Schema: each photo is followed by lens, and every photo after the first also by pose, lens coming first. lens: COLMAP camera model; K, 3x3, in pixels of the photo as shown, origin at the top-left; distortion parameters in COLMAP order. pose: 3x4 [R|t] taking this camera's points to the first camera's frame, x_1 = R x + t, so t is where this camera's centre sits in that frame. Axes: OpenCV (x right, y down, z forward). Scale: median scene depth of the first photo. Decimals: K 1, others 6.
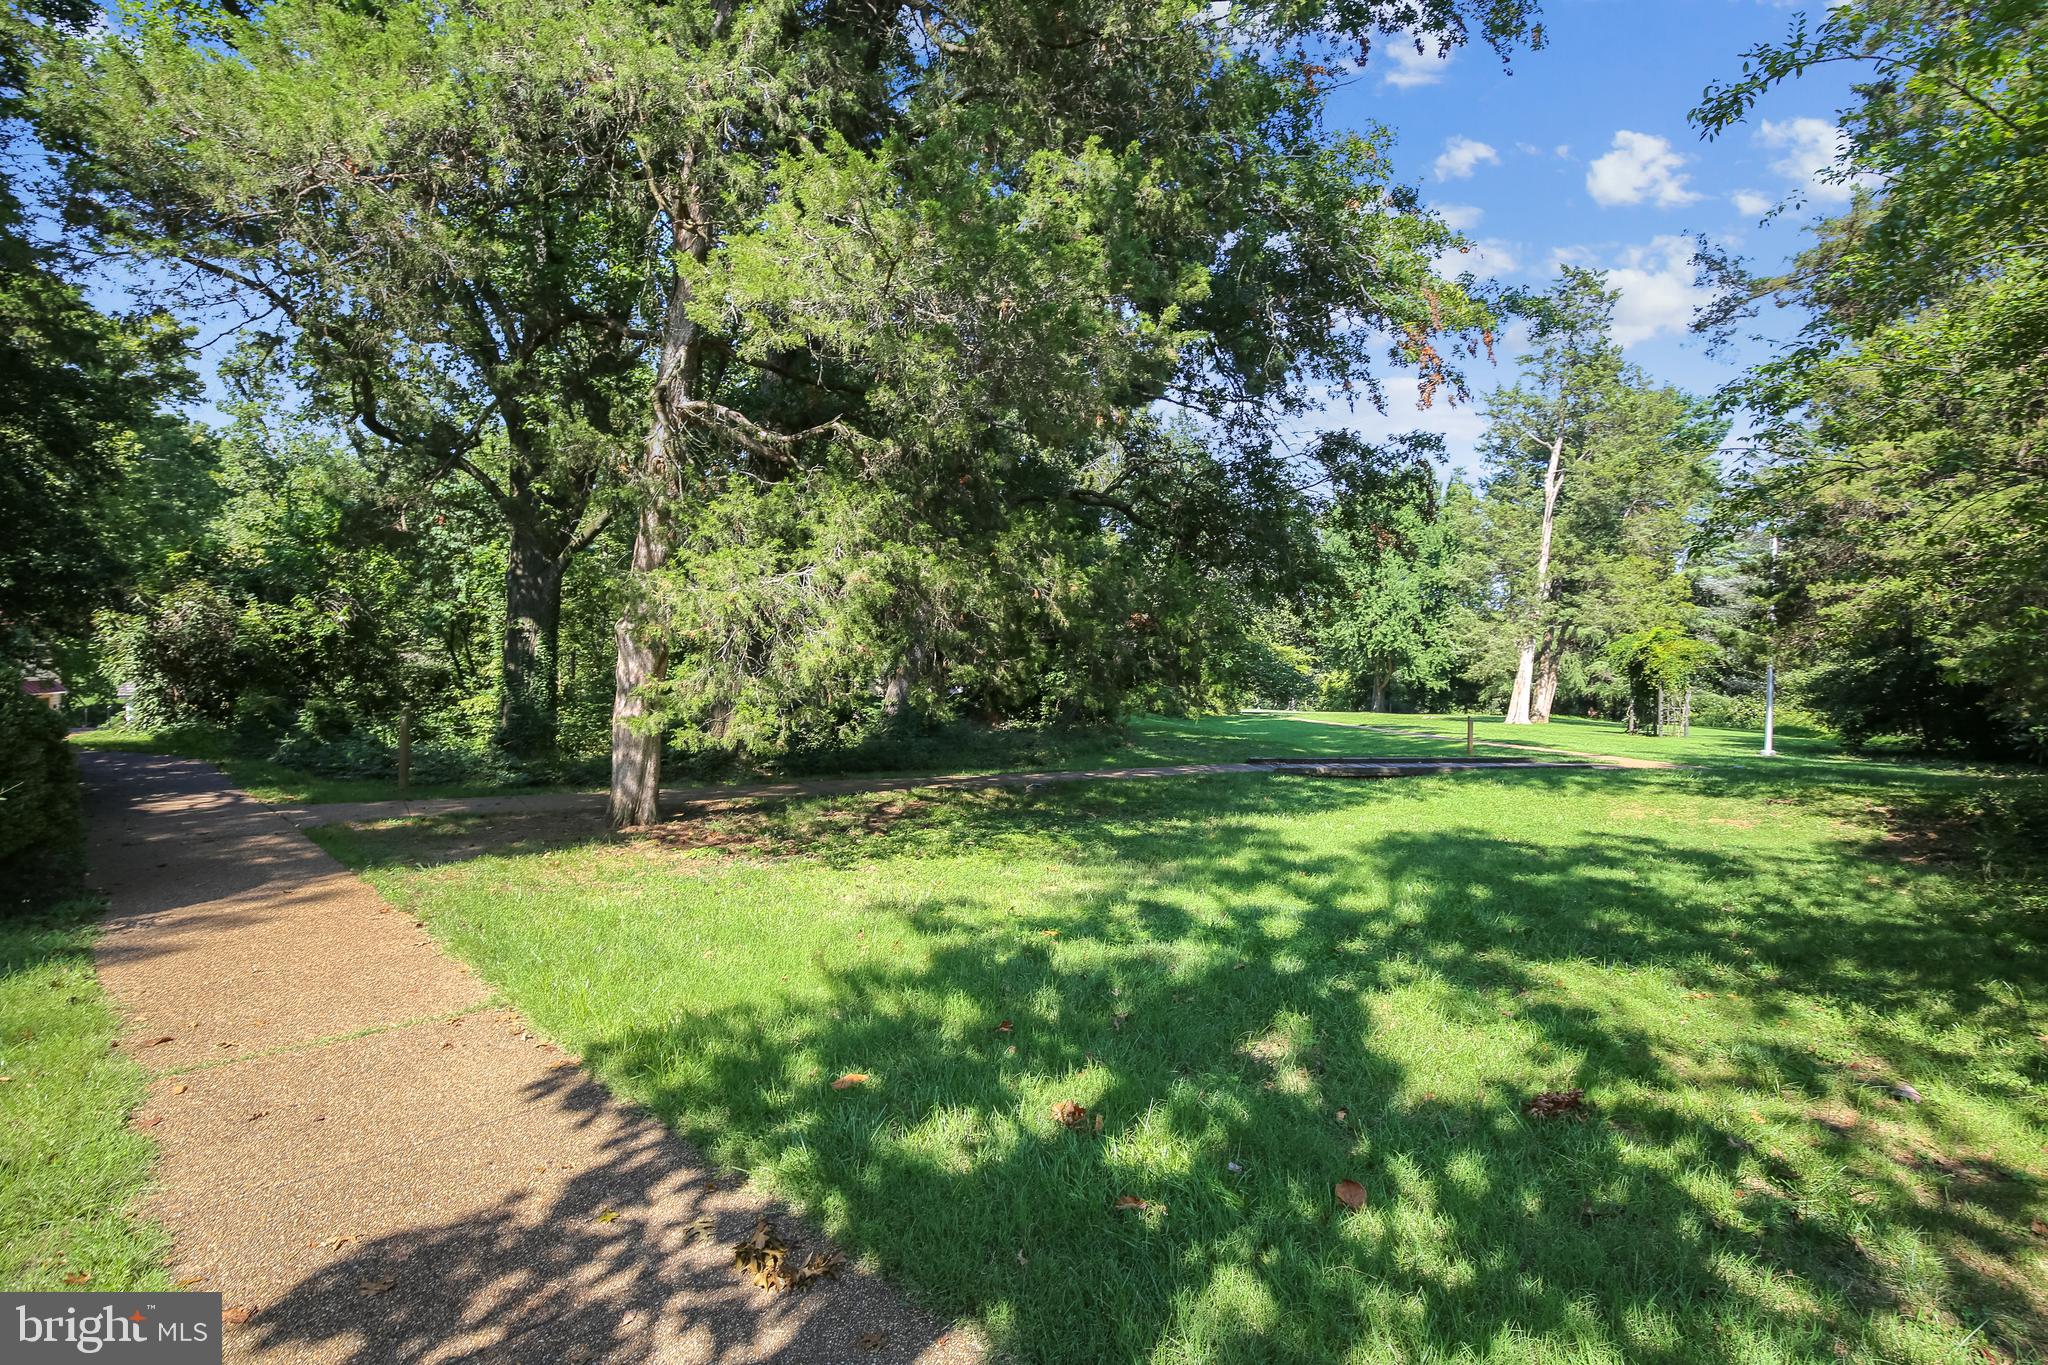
lens RADIAL K [[958.5, 0, 1023.0], [0, 958.5, 673.5], [0, 0, 1]] dist [-0.029126, 0.004219]
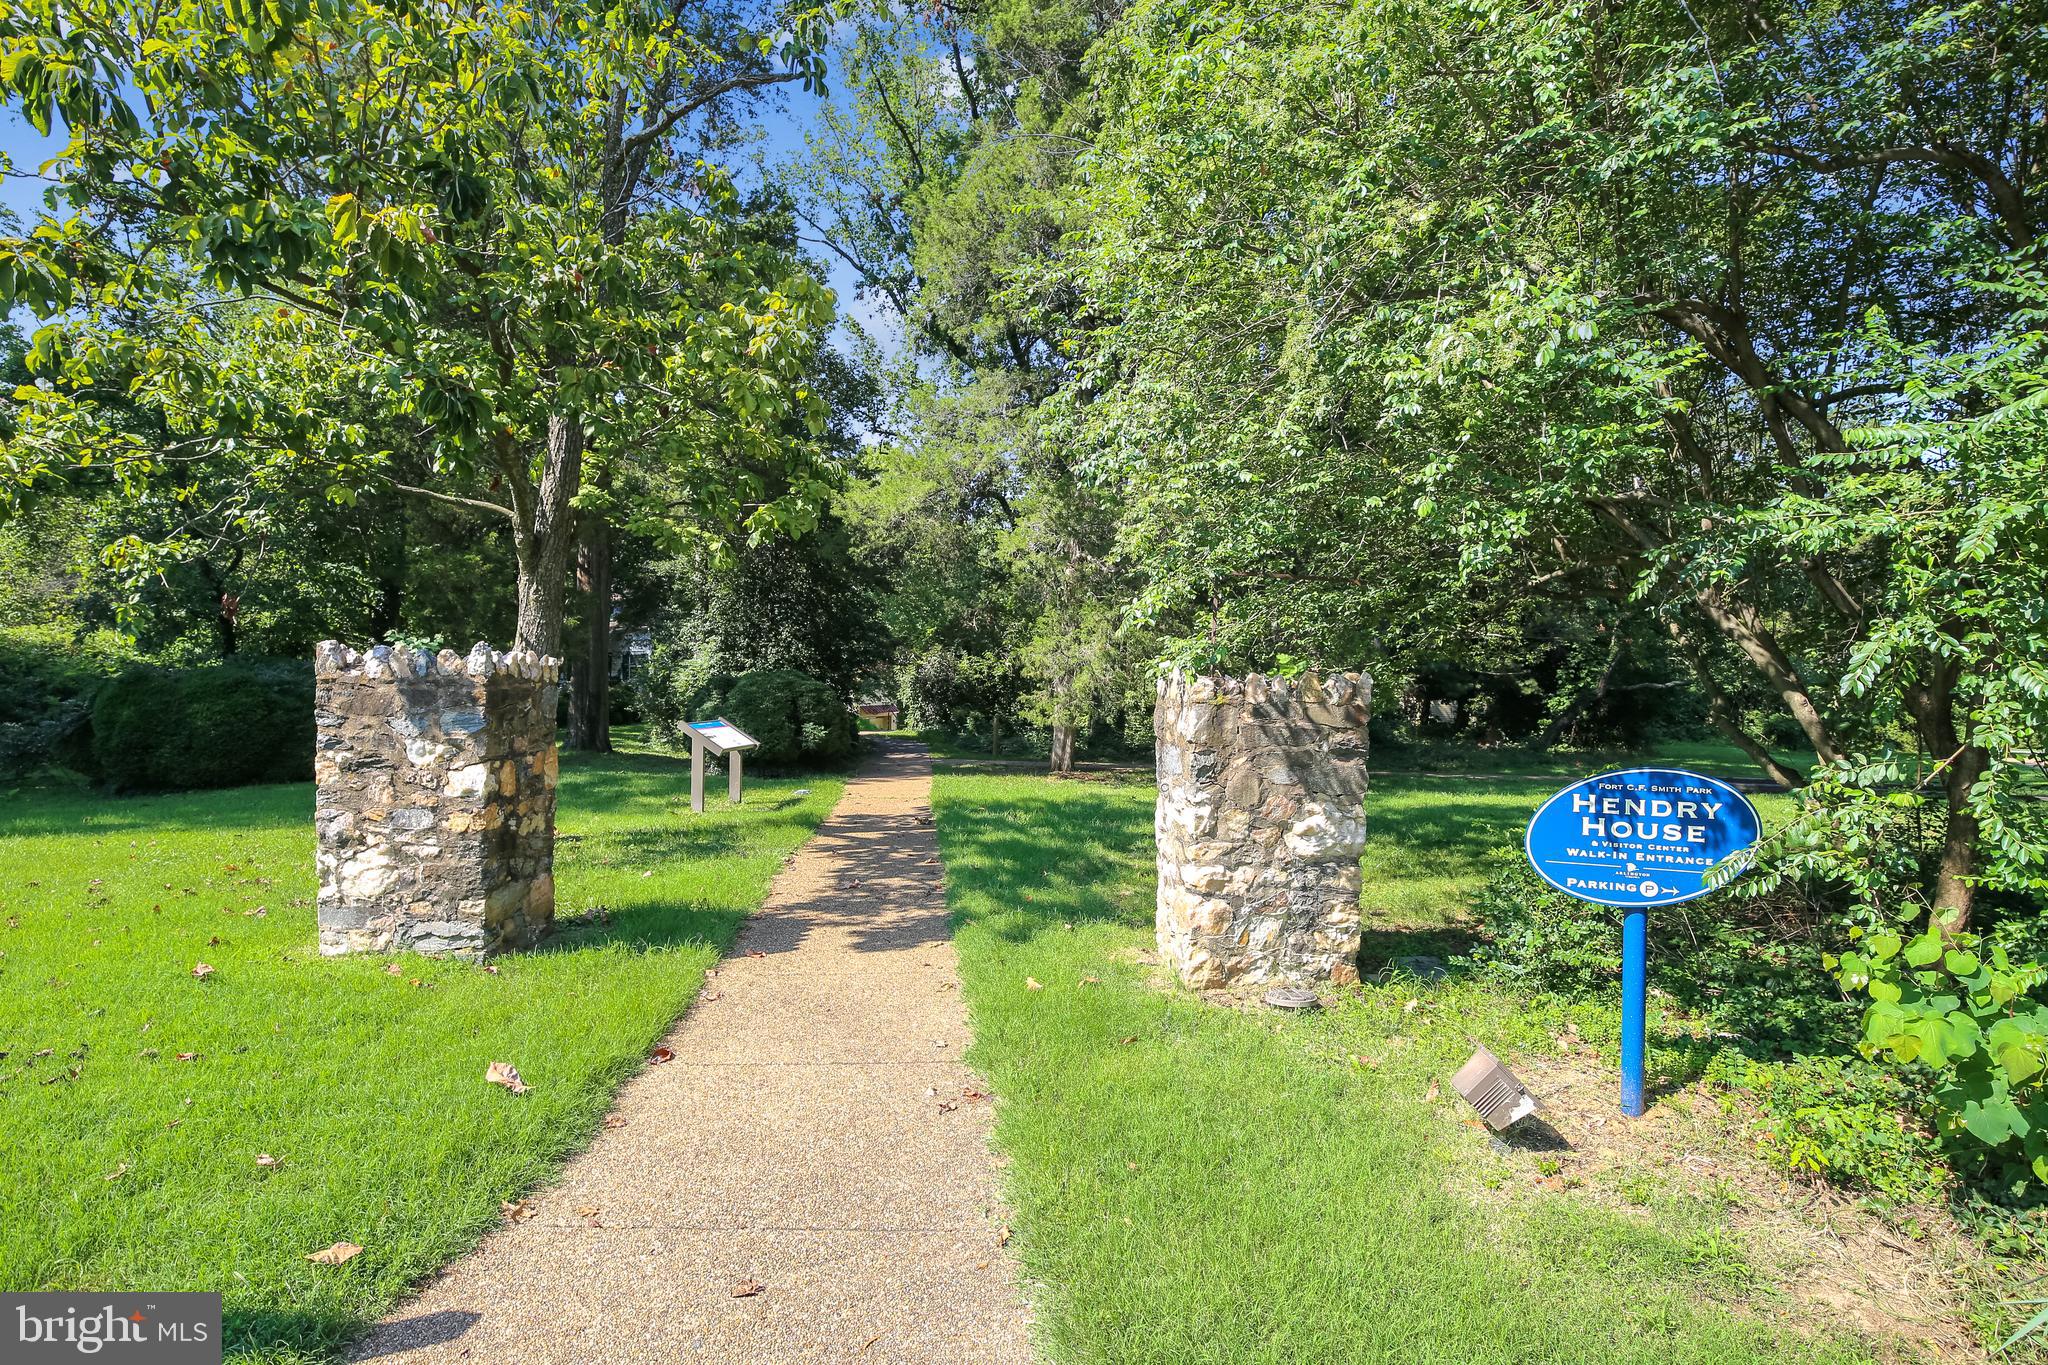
lens RADIAL K [[958.5, 0, 1024.2], [0, 958.5, 687.8], [0, 0, 1]] dist [-0.029126, 0.004219]
pose [[0.786663, -0.001388, -0.617381, 0.343037], [-0.005881, 0.999935, -0.009741, -0.002610], [0.617355, 0.011293, 0.786604, -0.299902]]
